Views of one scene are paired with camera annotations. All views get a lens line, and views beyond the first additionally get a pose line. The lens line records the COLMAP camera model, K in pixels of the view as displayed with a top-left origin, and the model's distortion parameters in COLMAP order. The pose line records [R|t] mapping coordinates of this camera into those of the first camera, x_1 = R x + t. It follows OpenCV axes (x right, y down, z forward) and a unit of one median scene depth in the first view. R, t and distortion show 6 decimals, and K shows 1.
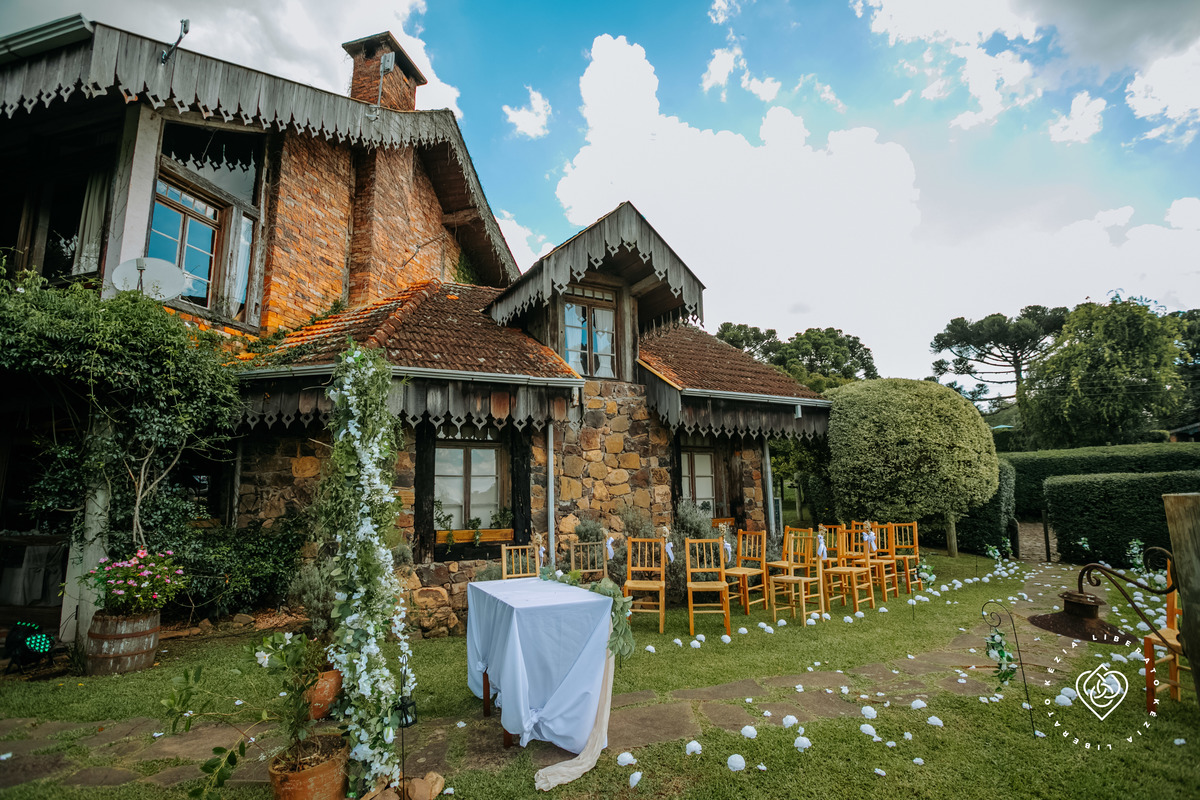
lens RADIAL K [[578.0, 0, 600.4], [0, 578.0, 413.1], [0, 0, 1]] dist [-0.086357, 0.041632]
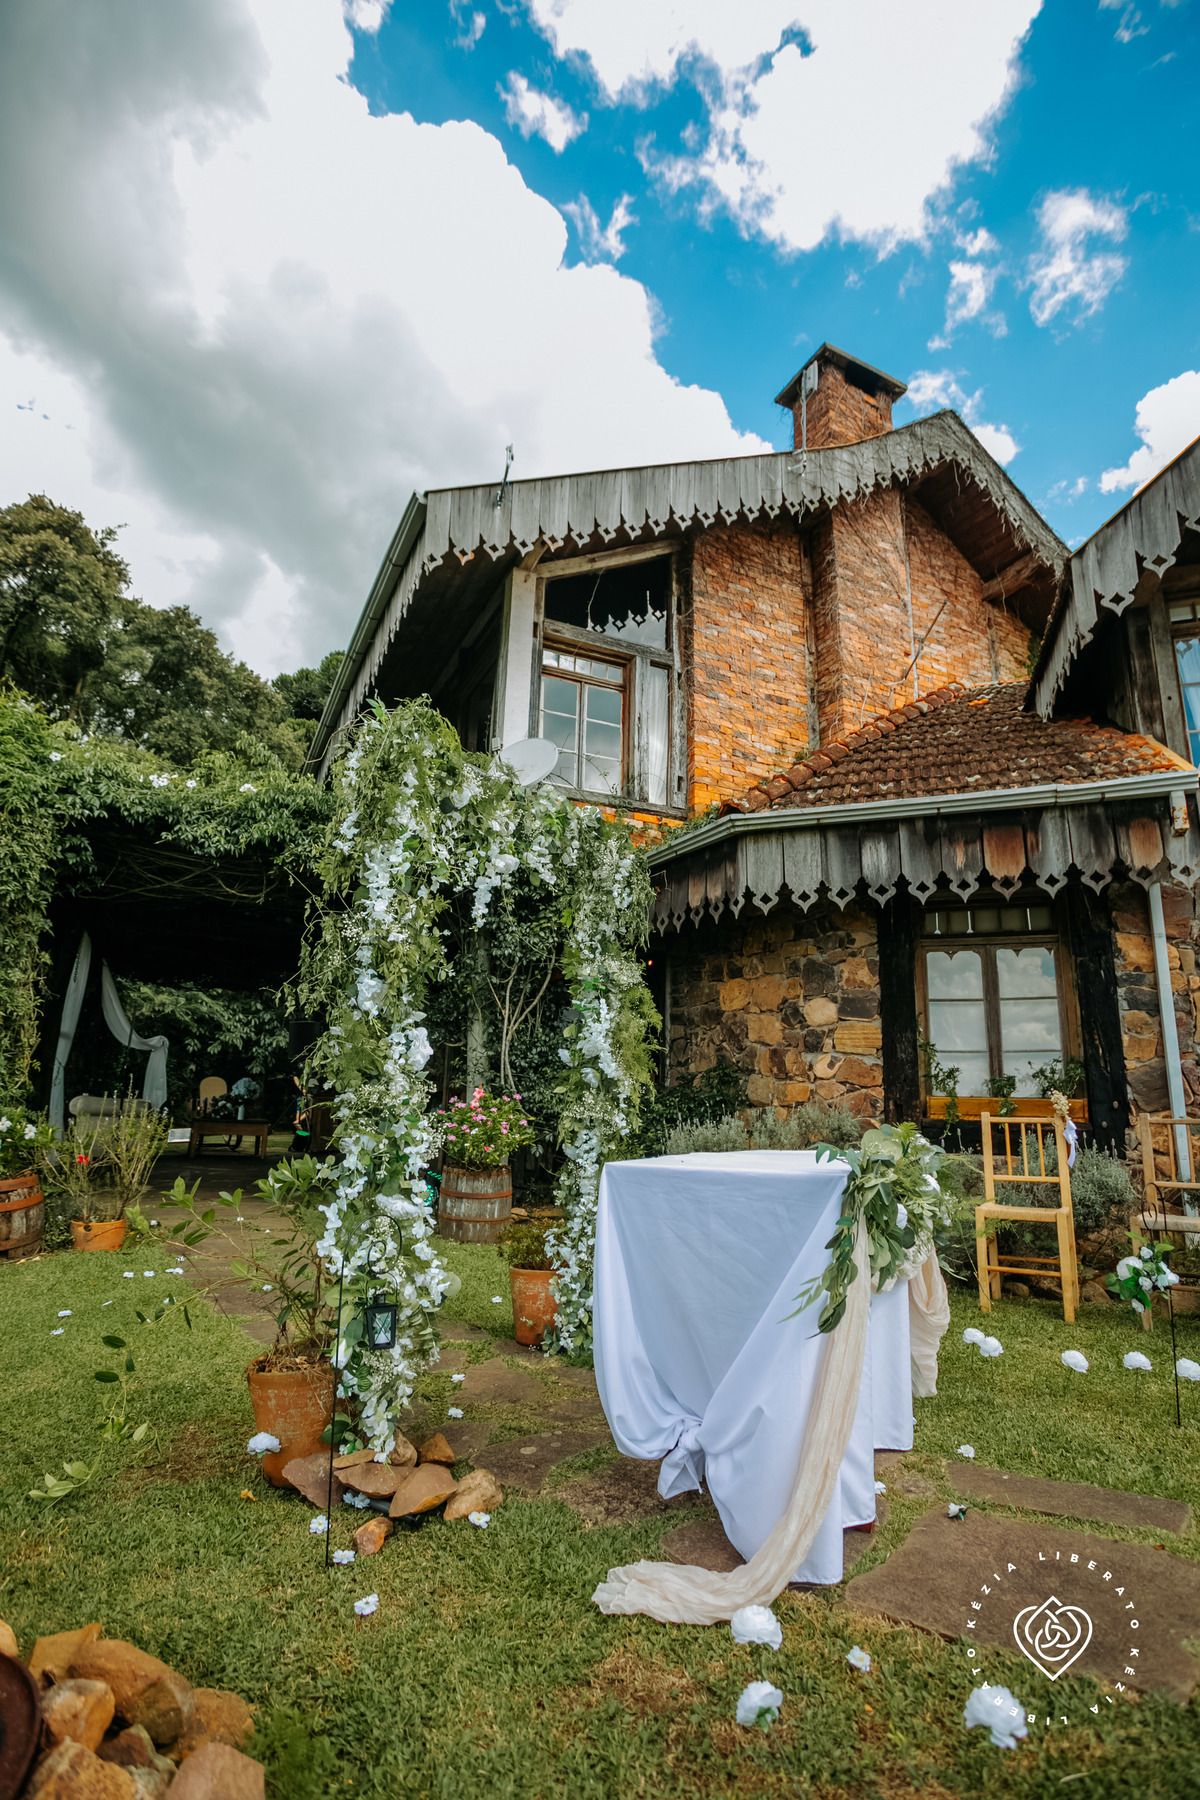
lens RADIAL K [[867.0, 0, 600.0], [0, 867.0, 900.0], [0, 0, 1]] dist [-0.086357, 0.041632]
pose [[0.652397, -0.127113, -0.747142, 0.137922], [0.073442, 0.991798, -0.104609, 0.073261], [0.754311, 0.013375, 0.656381, 0.194920]]
